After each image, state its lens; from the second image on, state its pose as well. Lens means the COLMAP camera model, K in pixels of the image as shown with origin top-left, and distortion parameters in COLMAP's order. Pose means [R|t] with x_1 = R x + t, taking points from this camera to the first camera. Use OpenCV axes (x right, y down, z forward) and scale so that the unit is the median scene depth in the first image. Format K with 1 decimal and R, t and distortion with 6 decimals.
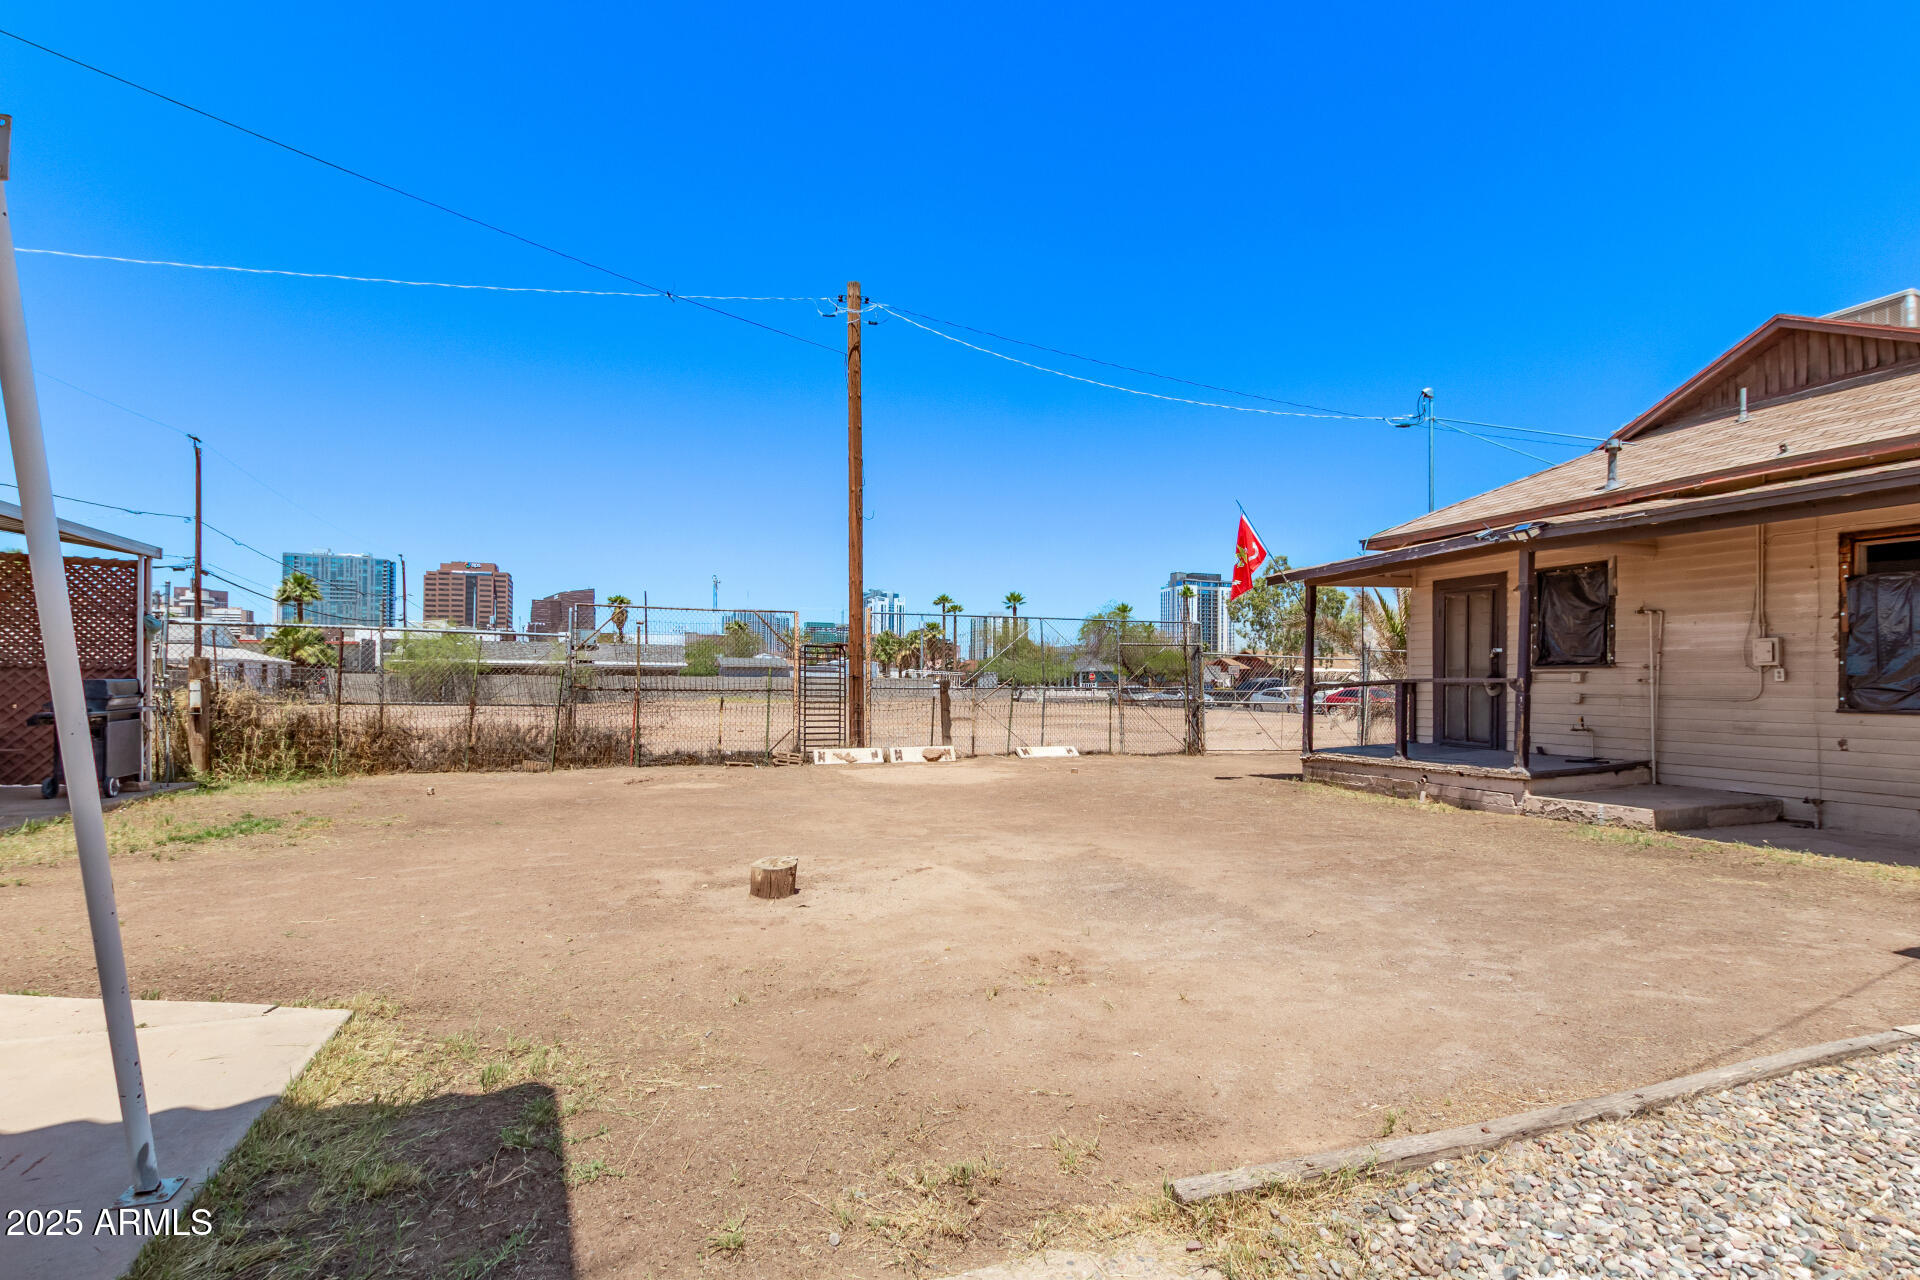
lens RADIAL K [[897.6, 0, 970.2], [0, 897.6, 674.9], [0, 0, 1]] dist [0.005435, -0.002015]
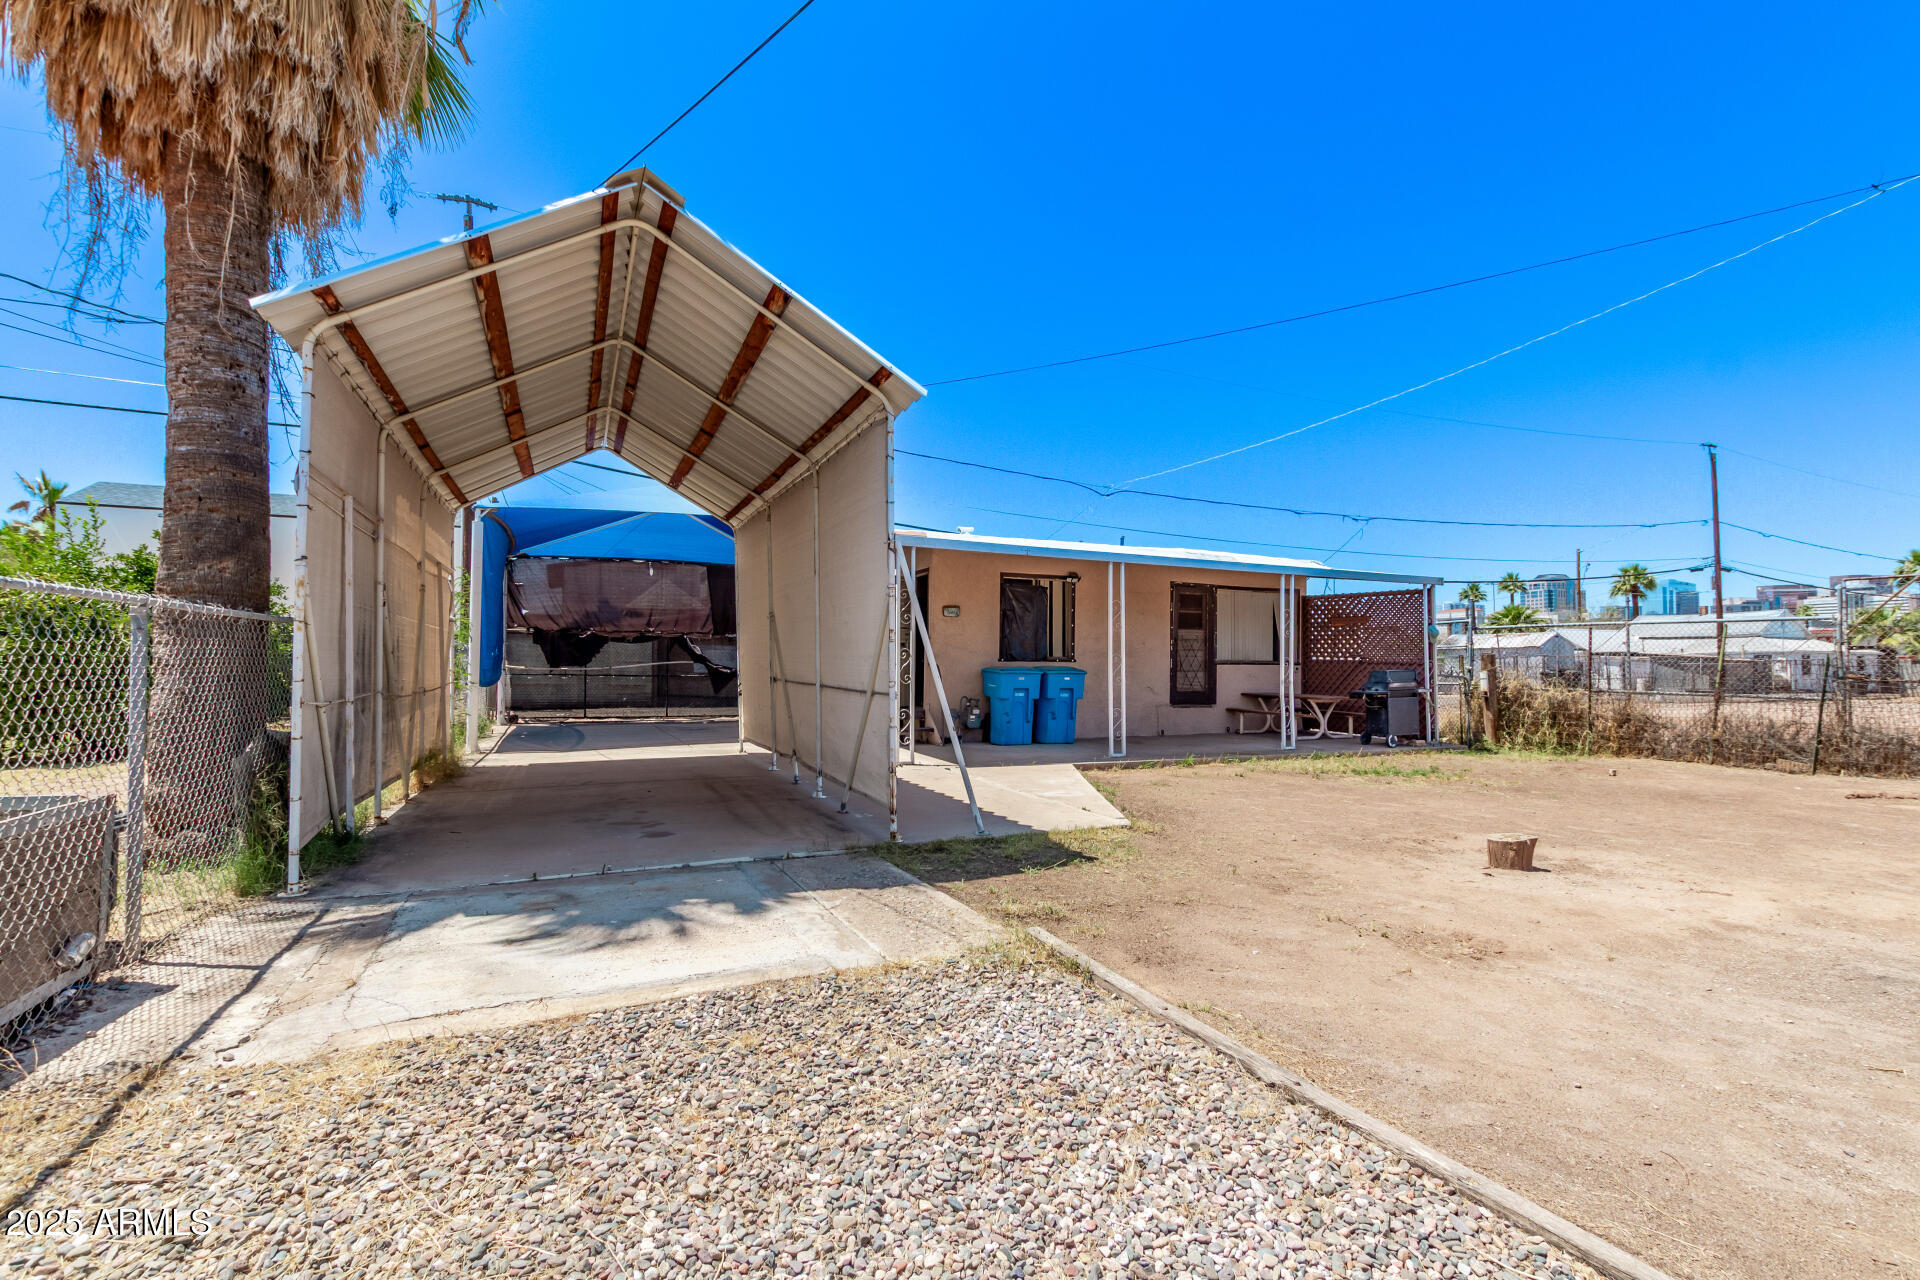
lens RADIAL K [[897.6, 0, 946.2], [0, 897.6, 642.2], [0, 0, 1]] dist [0.005435, -0.002015]
pose [[0.047172, -0.036212, -0.998230, 0.384722], [0.006649, 0.999332, -0.035937, 0.005347], [0.998865, -0.004942, 0.047382, 0.129827]]
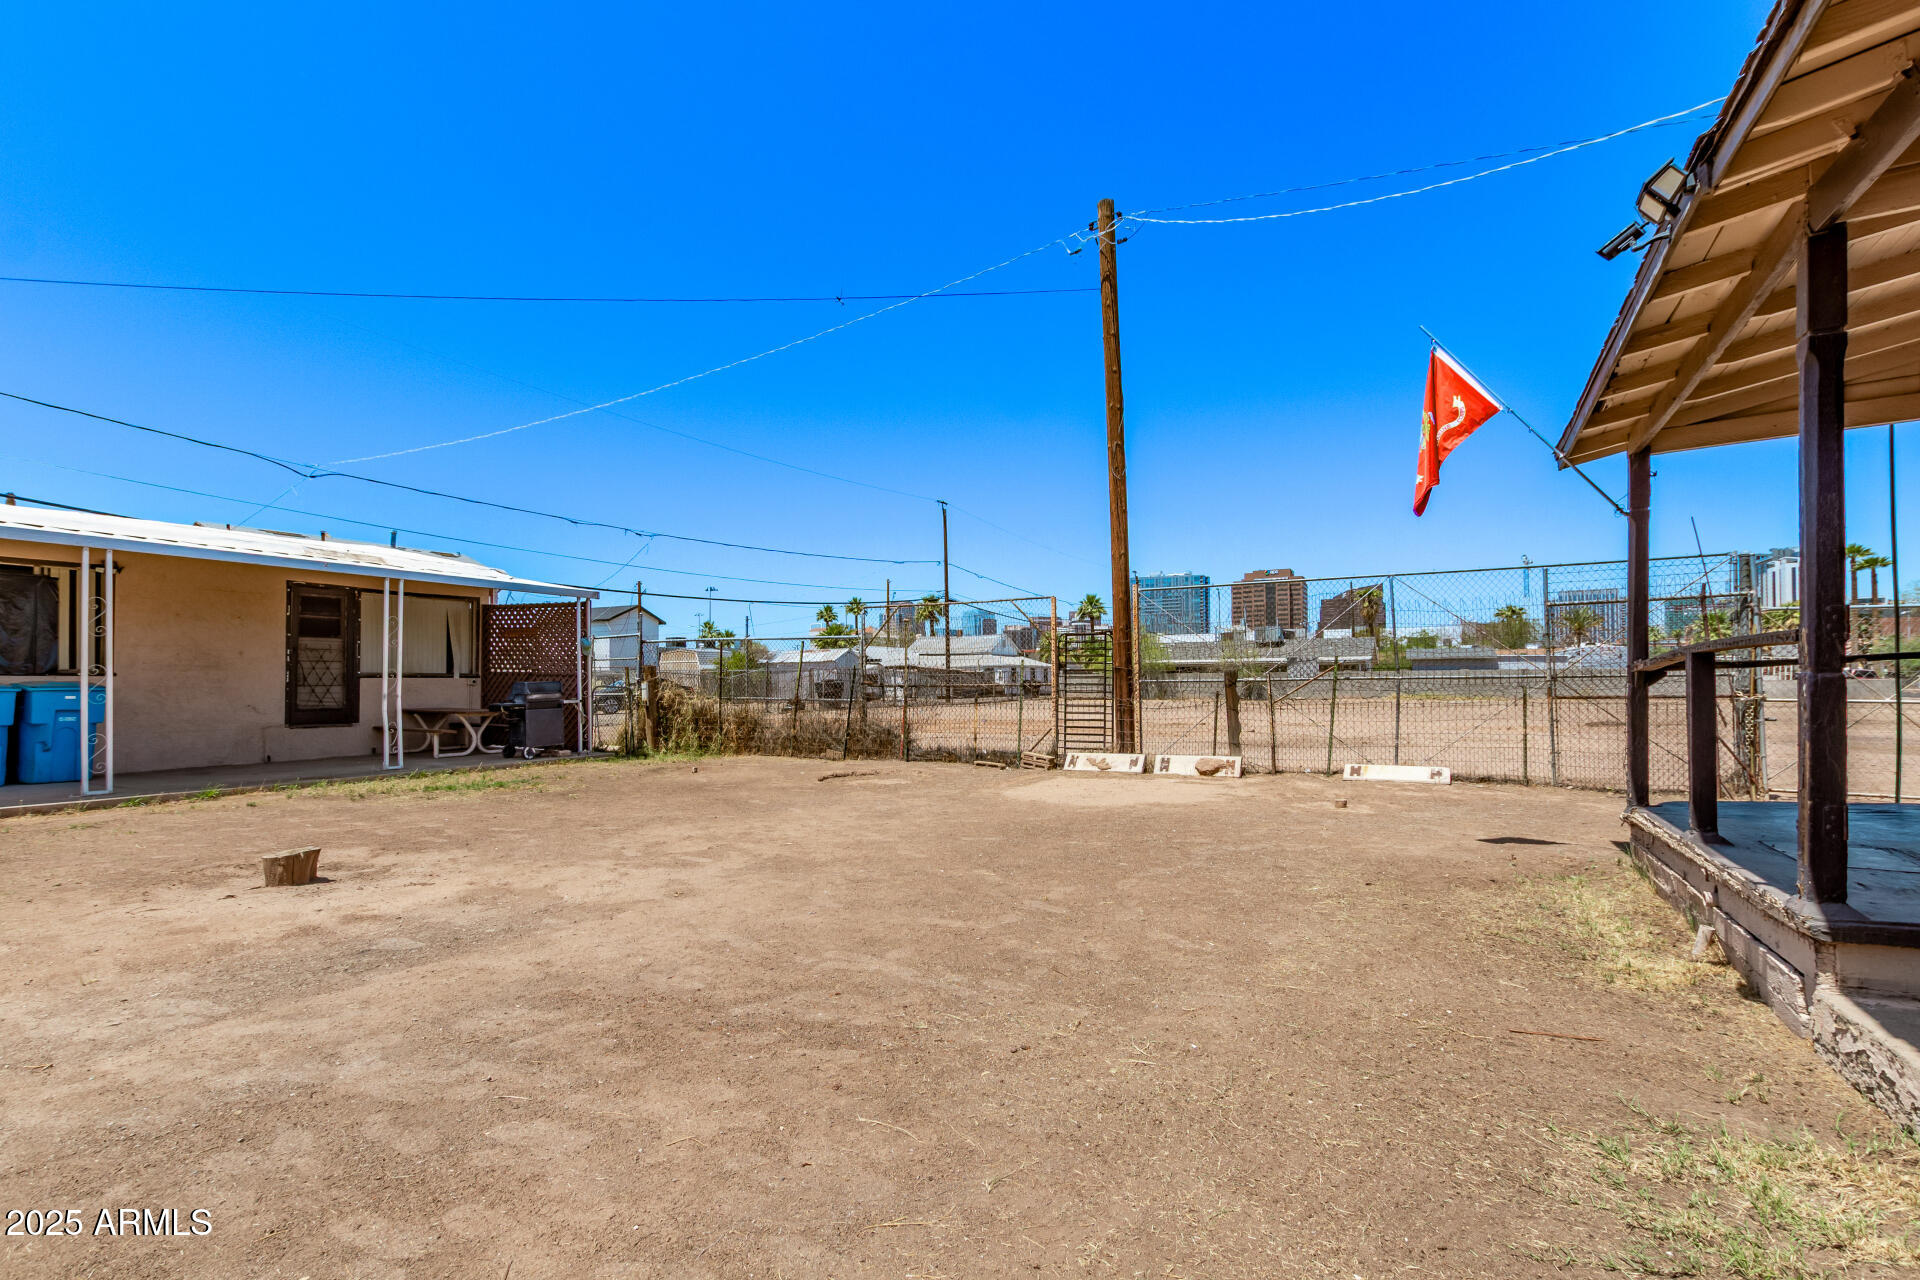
lens RADIAL K [[897.6, 0, 989.6], [0, 897.6, 672.2], [0, 0, 1]] dist [0.005435, -0.002015]
pose [[0.657288, -0.019864, -0.753378, 0.510229], [0.020416, 0.999755, -0.008548, 0.012614], [0.753363, -0.009763, 0.657533, 0.429577]]
